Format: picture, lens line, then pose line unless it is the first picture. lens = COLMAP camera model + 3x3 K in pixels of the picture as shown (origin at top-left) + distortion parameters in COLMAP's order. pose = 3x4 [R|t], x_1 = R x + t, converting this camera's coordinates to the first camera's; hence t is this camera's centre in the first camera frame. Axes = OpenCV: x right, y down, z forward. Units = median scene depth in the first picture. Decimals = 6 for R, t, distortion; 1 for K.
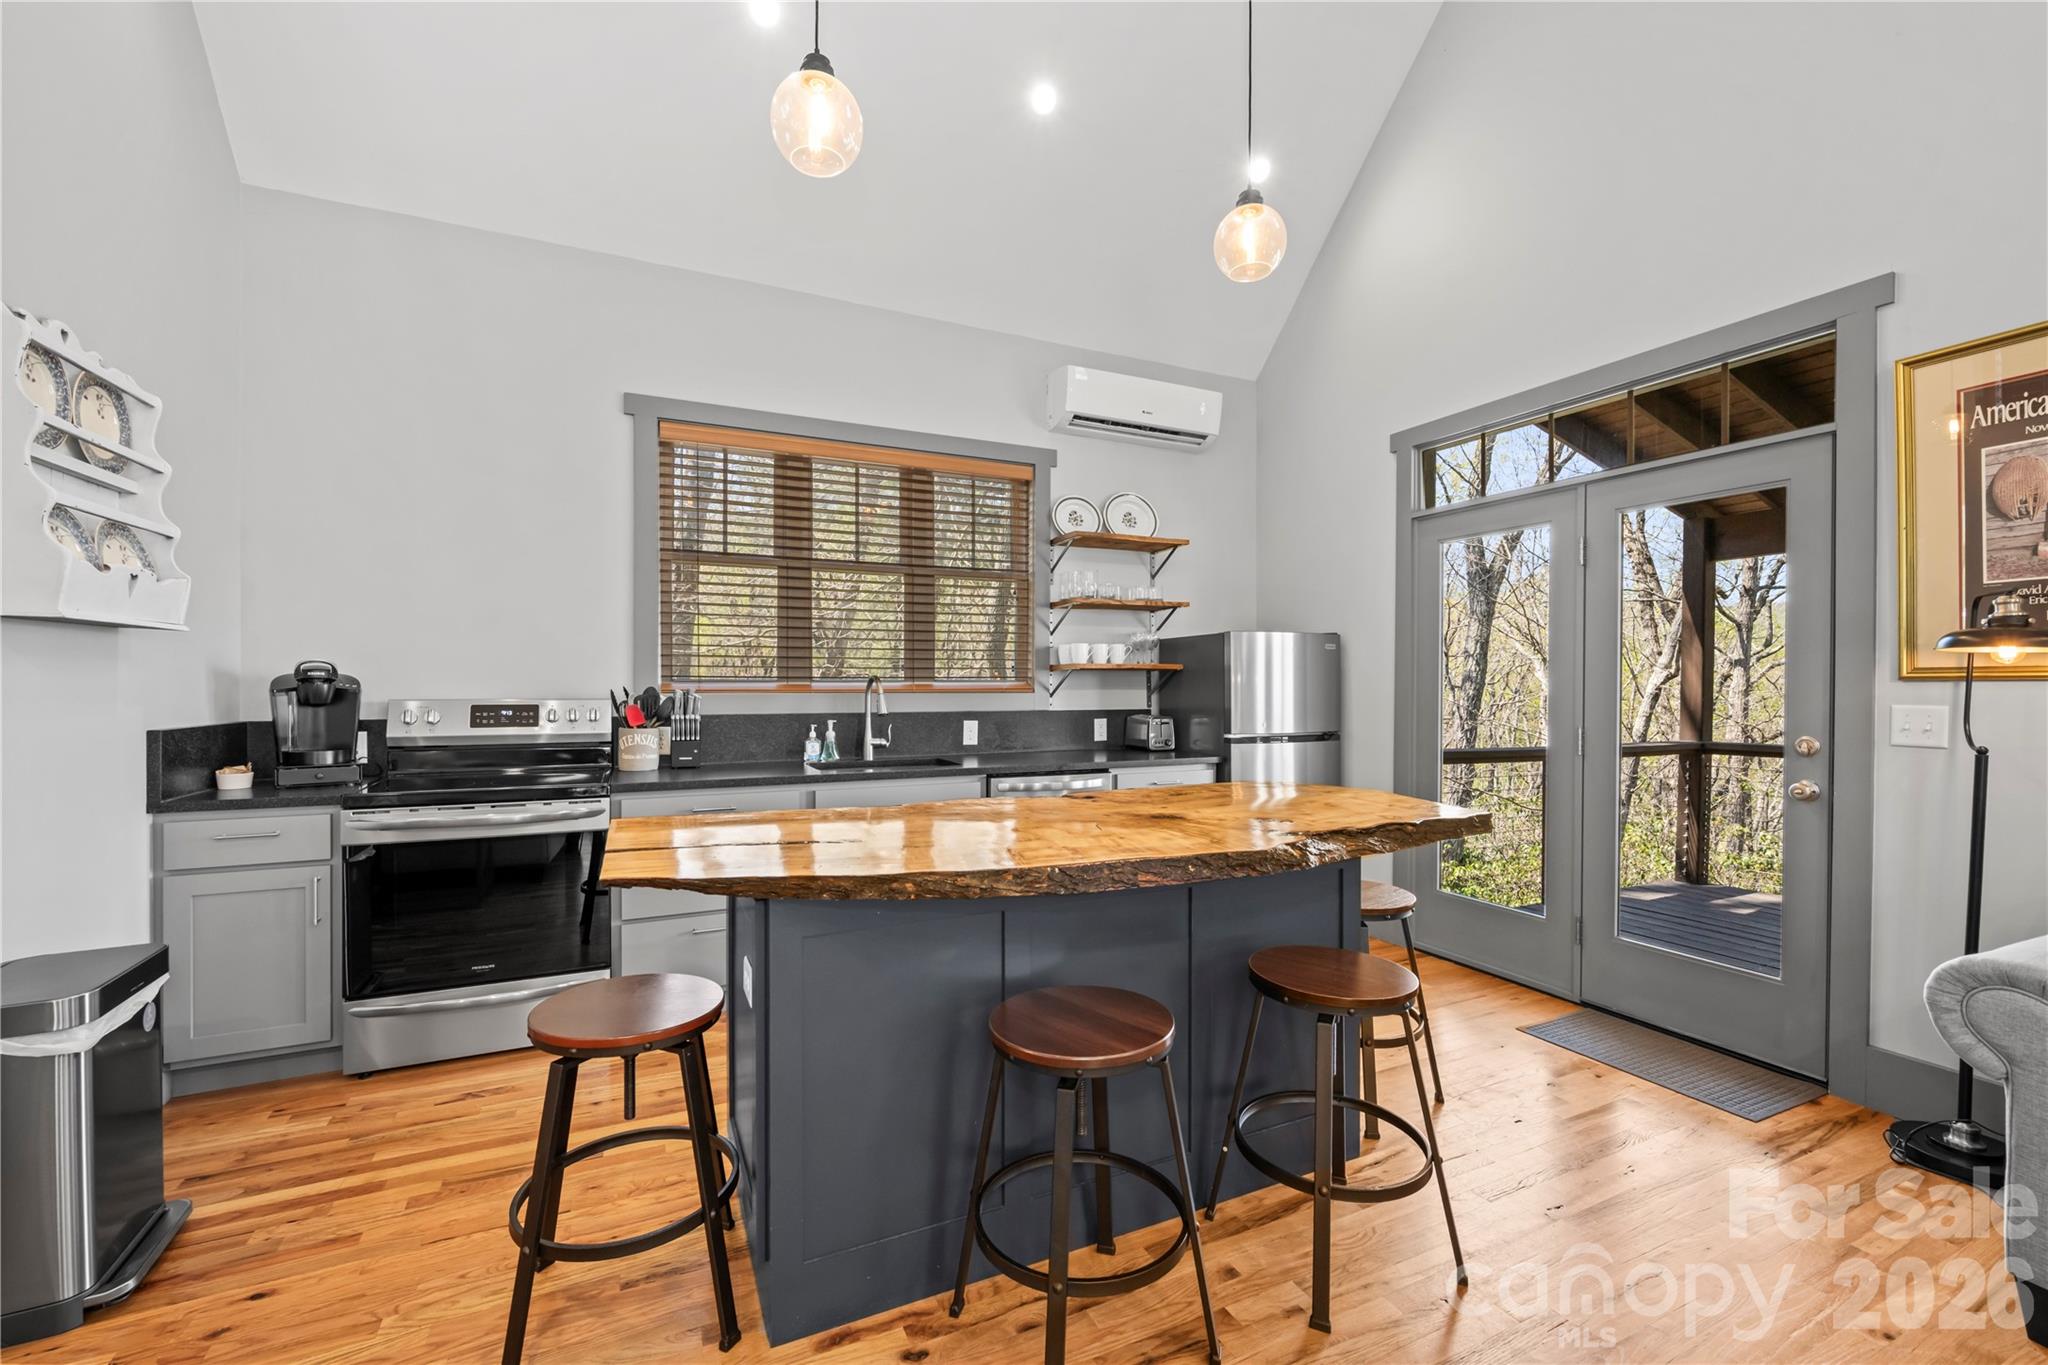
lens RADIAL K [[846.4, 0, 1024.0], [0, 846.4, 682.5], [0, 0, 1]] dist [0.014865, -0.009253]
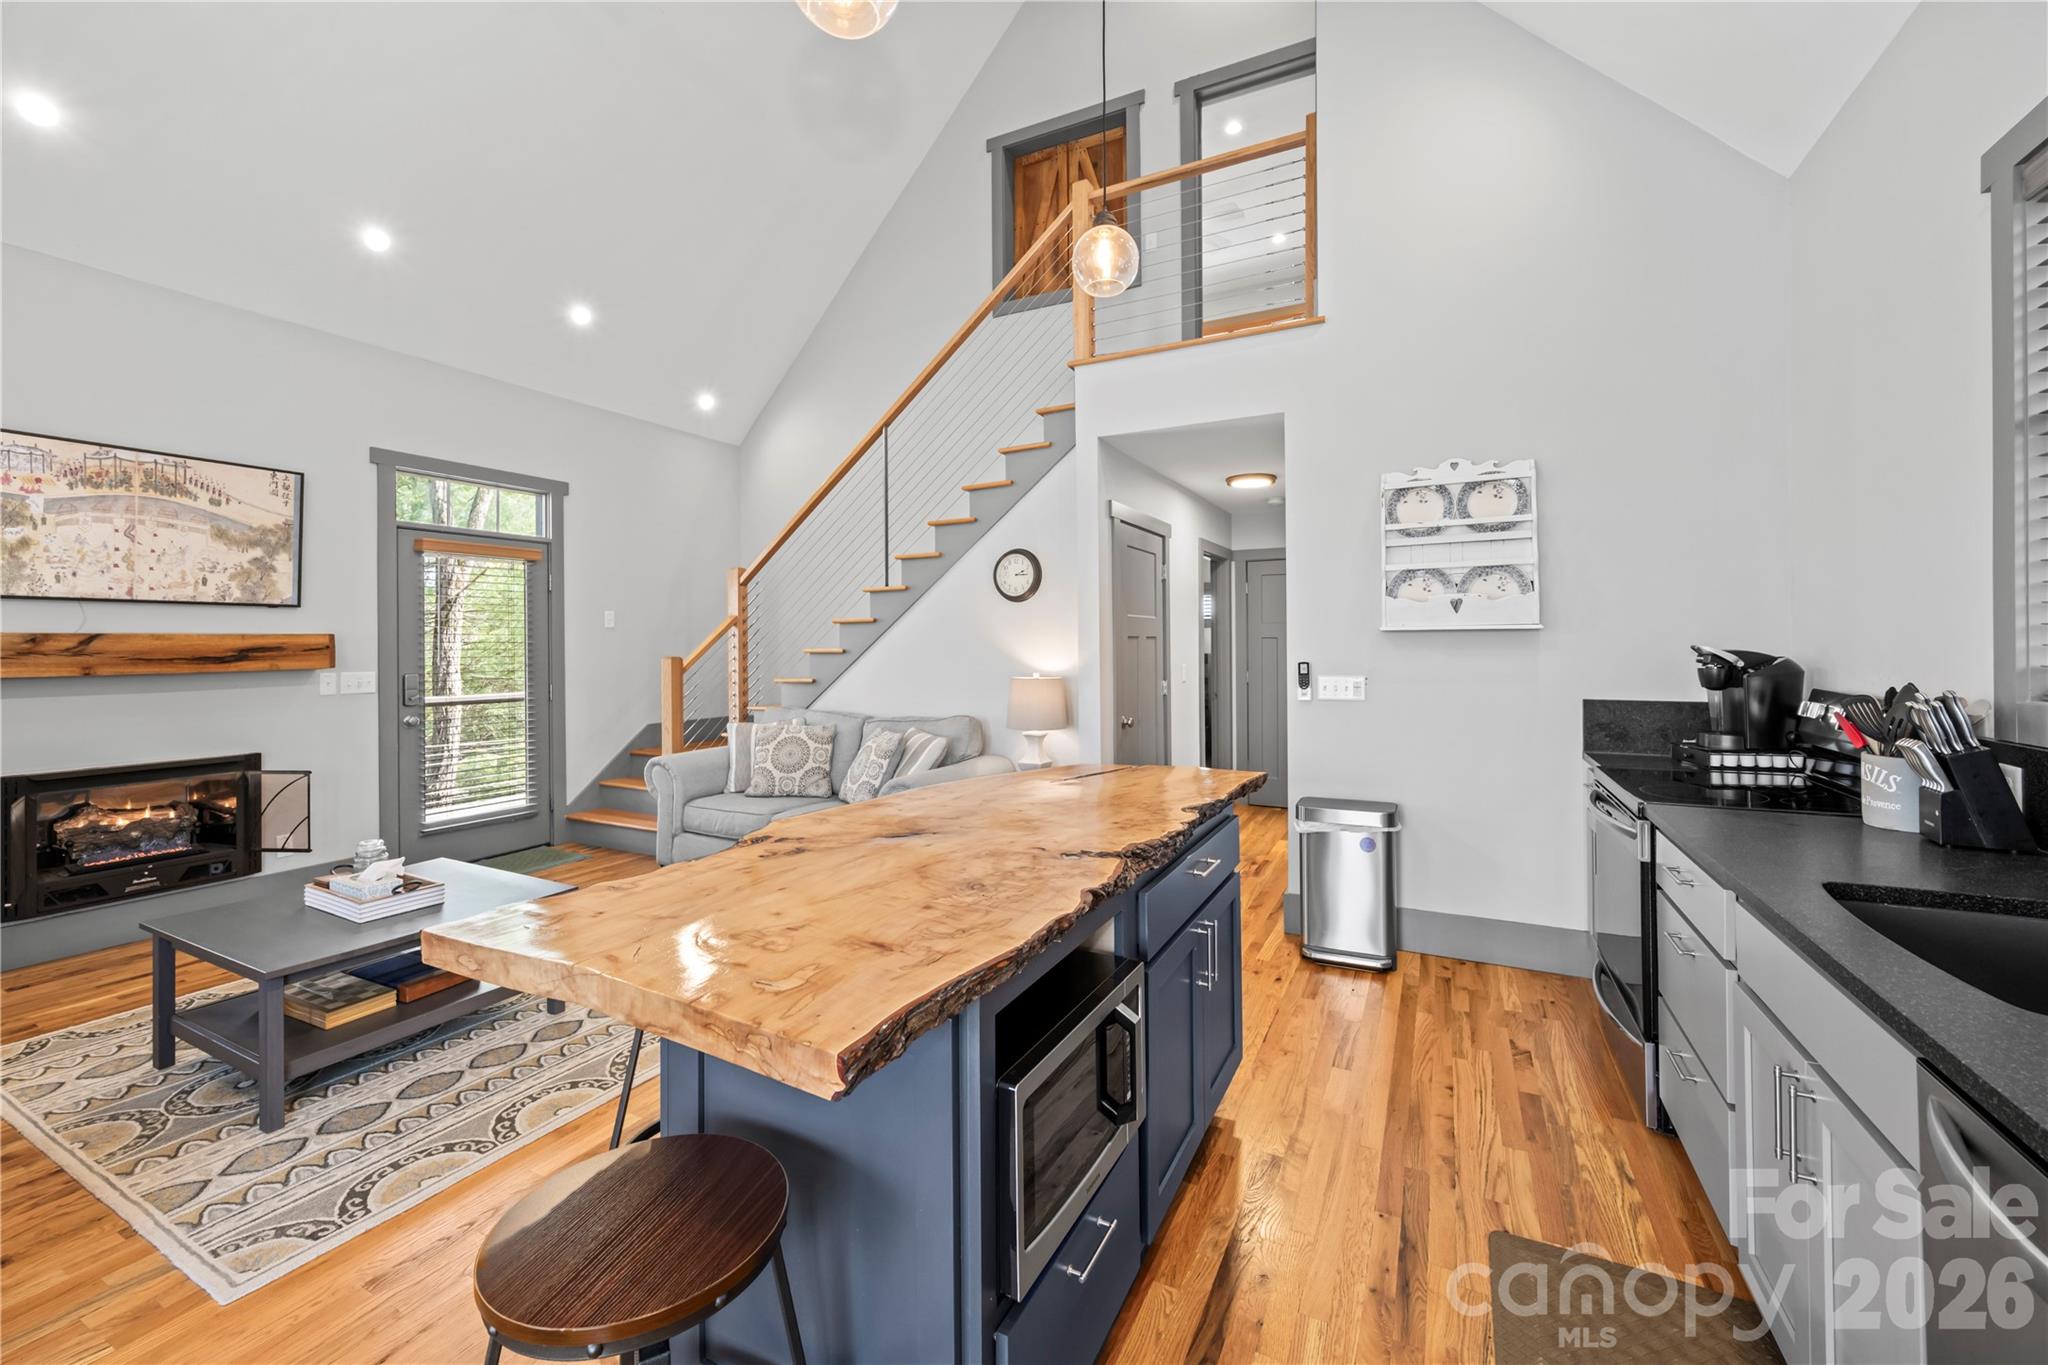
lens RADIAL K [[825.7, 0, 1019.7], [0, 825.7, 637.1], [0, 0, 1]] dist [0.001705, 0.000336]
pose [[-0.794628, -0.004714, -0.607078, 0.364950], [0.003646, 0.999915, -0.012536, -0.022008], [0.607085, -0.012175, -0.794543, 1.075931]]
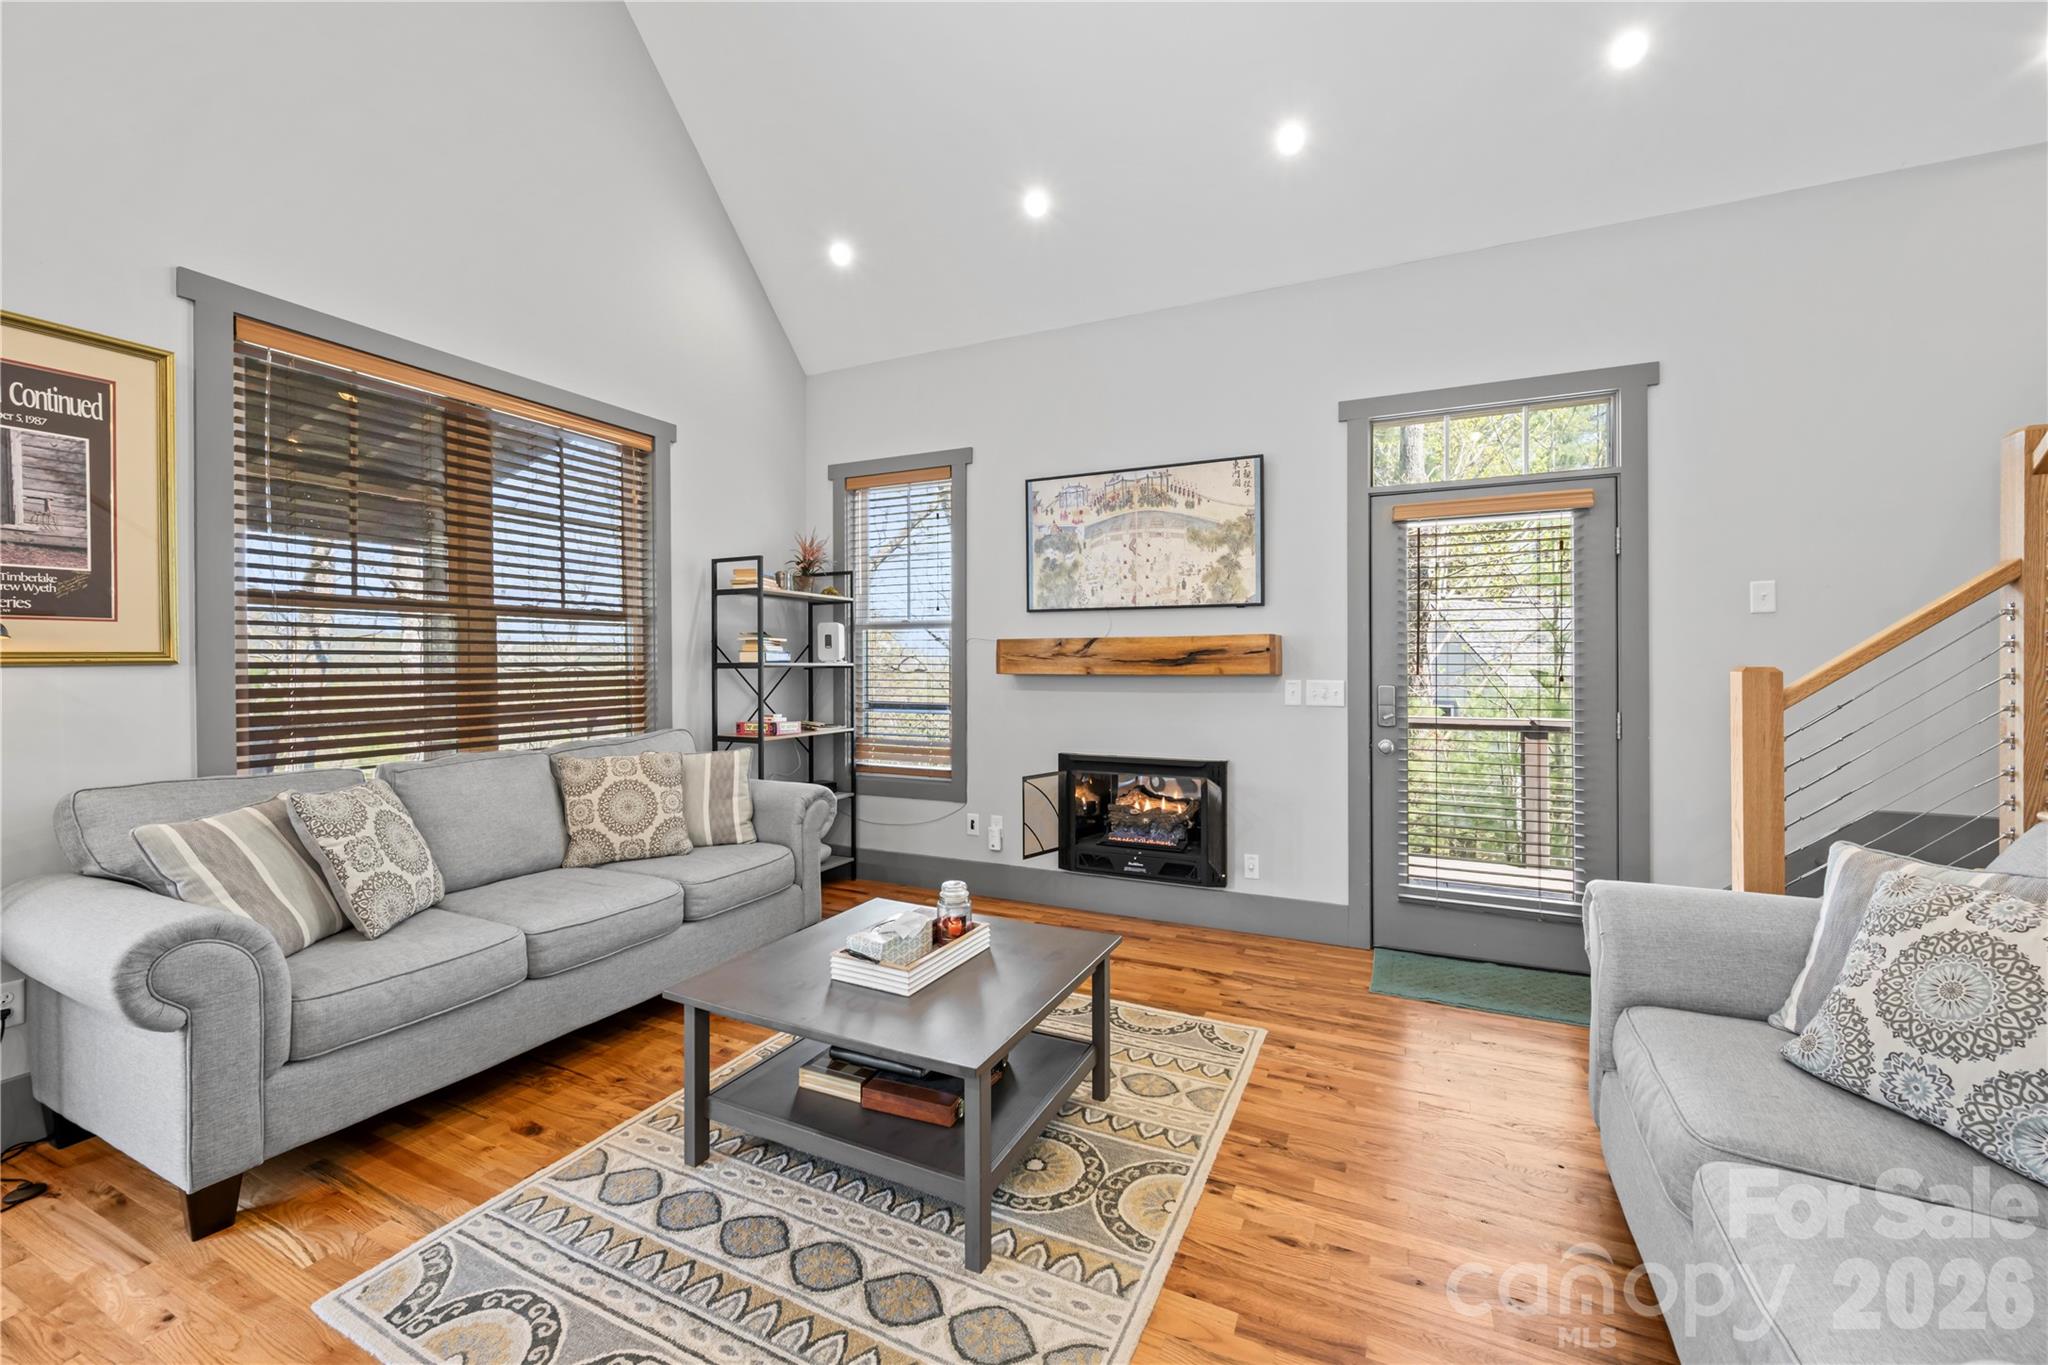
lens RADIAL K [[819.0, 0, 1023.4], [0, 819.0, 664.8], [0, 0, 1]] dist [-0.003238, -0.000265]
pose [[-0.631644, -0.005740, 0.775237, -0.180113], [-0.004283, 0.999983, 0.003915, -0.009546], [-0.775247, -0.000848, -0.631658, 0.379835]]
